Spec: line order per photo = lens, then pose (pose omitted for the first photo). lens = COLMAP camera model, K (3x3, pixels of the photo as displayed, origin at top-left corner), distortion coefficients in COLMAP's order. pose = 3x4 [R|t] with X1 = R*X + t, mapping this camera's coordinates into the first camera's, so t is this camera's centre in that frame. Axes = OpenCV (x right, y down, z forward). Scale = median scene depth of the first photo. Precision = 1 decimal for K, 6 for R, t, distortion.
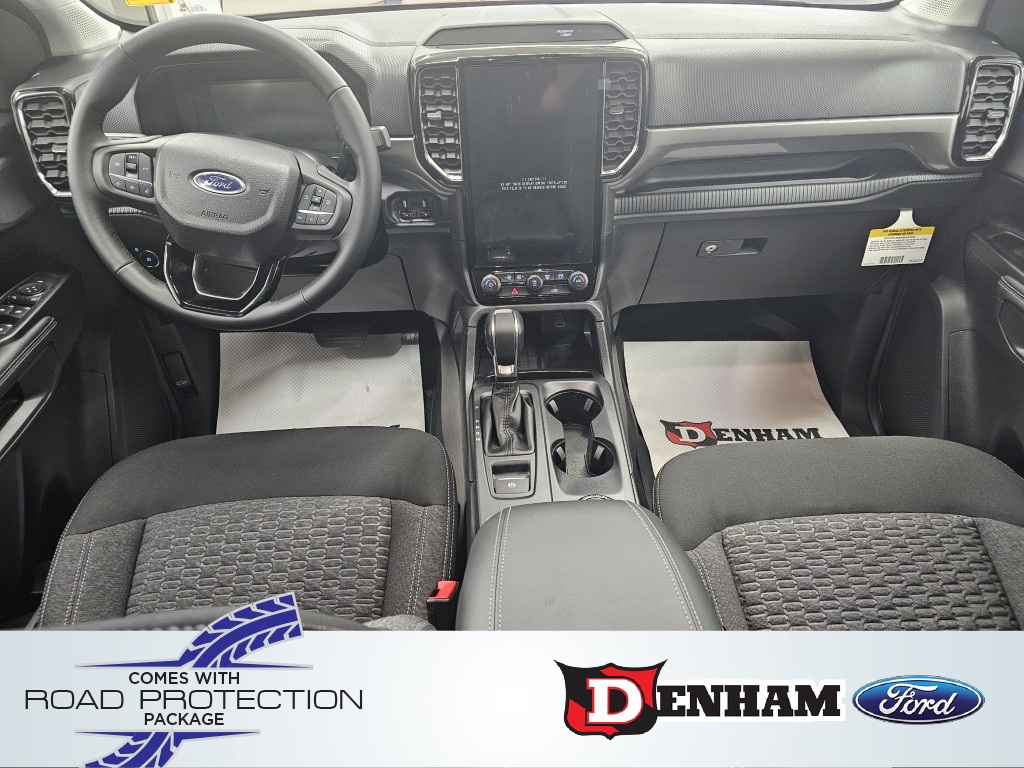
lens RADIAL K [[702.7, 0, 510.6], [0, 702.7, 411.0], [0, 0, 1]] dist [0.027624, -0.032869]
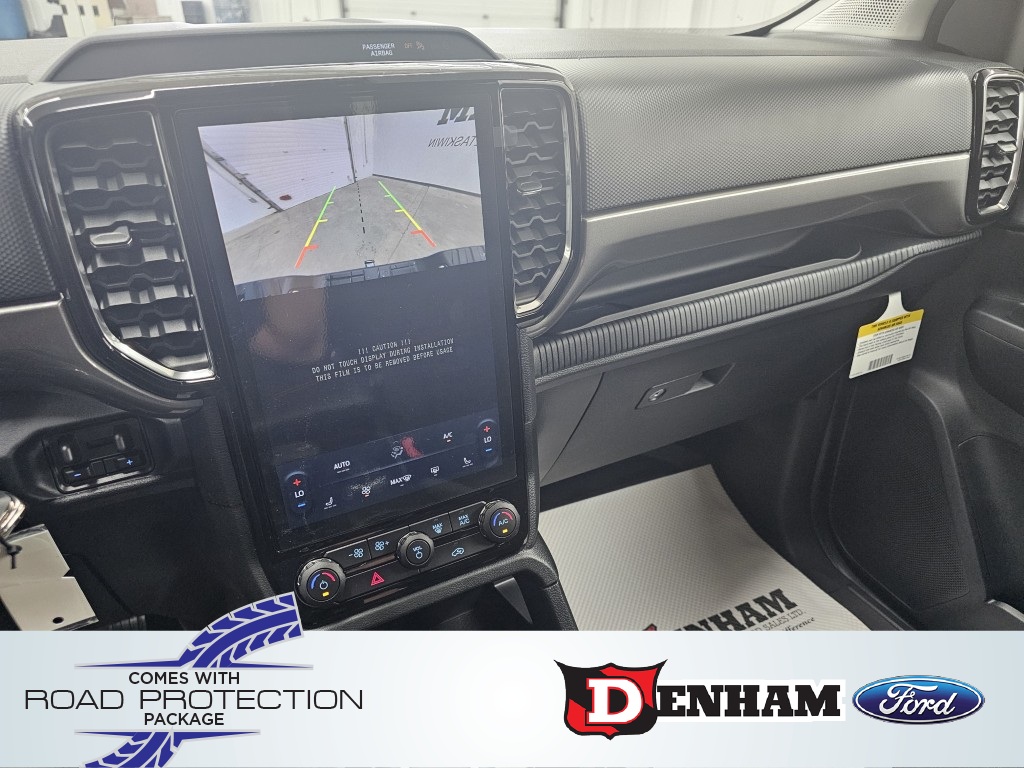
lens RADIAL K [[702.7, 0, 518.1], [0, 702.7, 390.2], [0, 0, 1]] dist [0.027624, -0.032869]
pose [[0.906012, -0.192938, 0.376718, -0.065022], [0.254563, 0.959478, -0.120825, -0.225361], [-0.338141, 0.205368, 0.918414, 0.561074]]
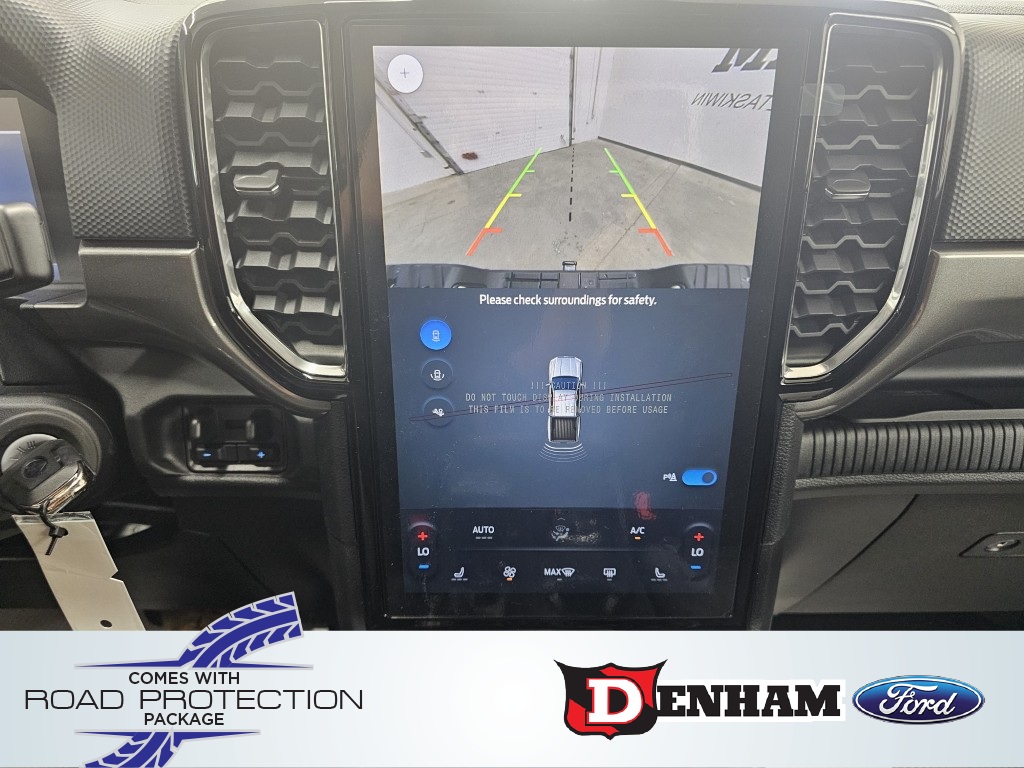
lens RADIAL K [[702.7, 0, 509.3], [0, 702.7, 380.6], [0, 0, 1]] dist [0.027624, -0.032869]
pose [[0.998992, 0.039914, -0.020563, 0.012546], [-0.043496, 0.973908, -0.222738, -0.259151], [0.011136, 0.223407, 0.974662, 0.690504]]
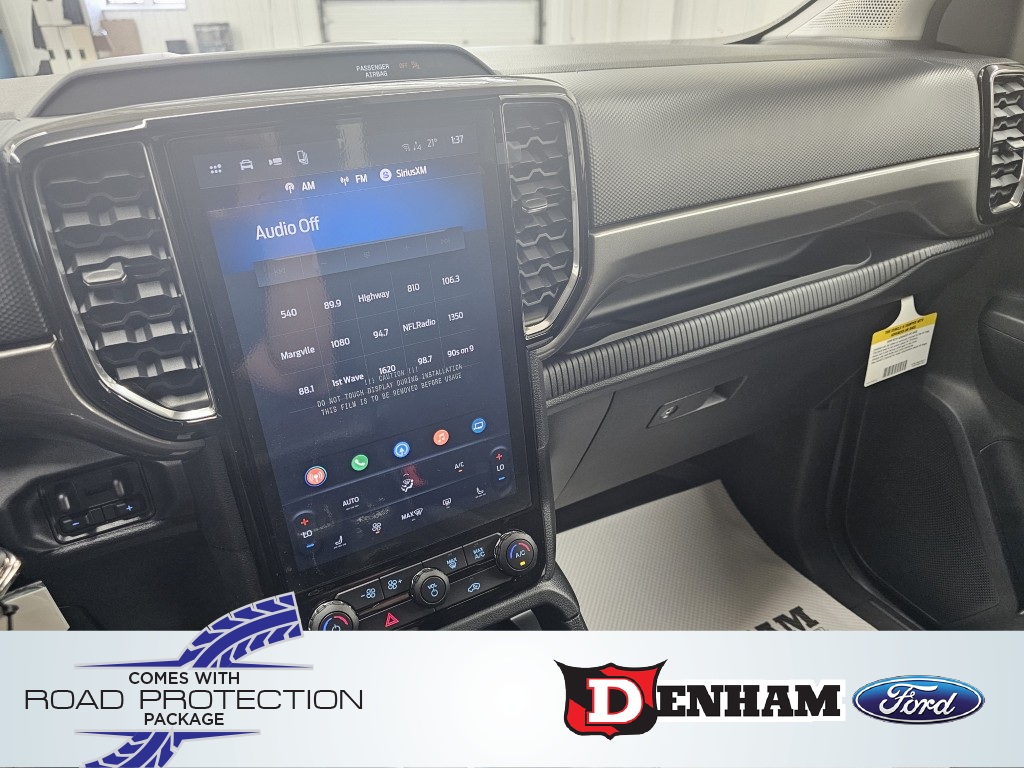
lens RADIAL K [[702.7, 0, 504.9], [0, 702.7, 389.6], [0, 0, 1]] dist [0.027624, -0.032869]
pose [[0.900879, -0.219629, 0.374407, -0.067914], [0.292705, 0.944308, -0.150357, -0.235276], [-0.320533, 0.245044, 0.914993, 0.583648]]
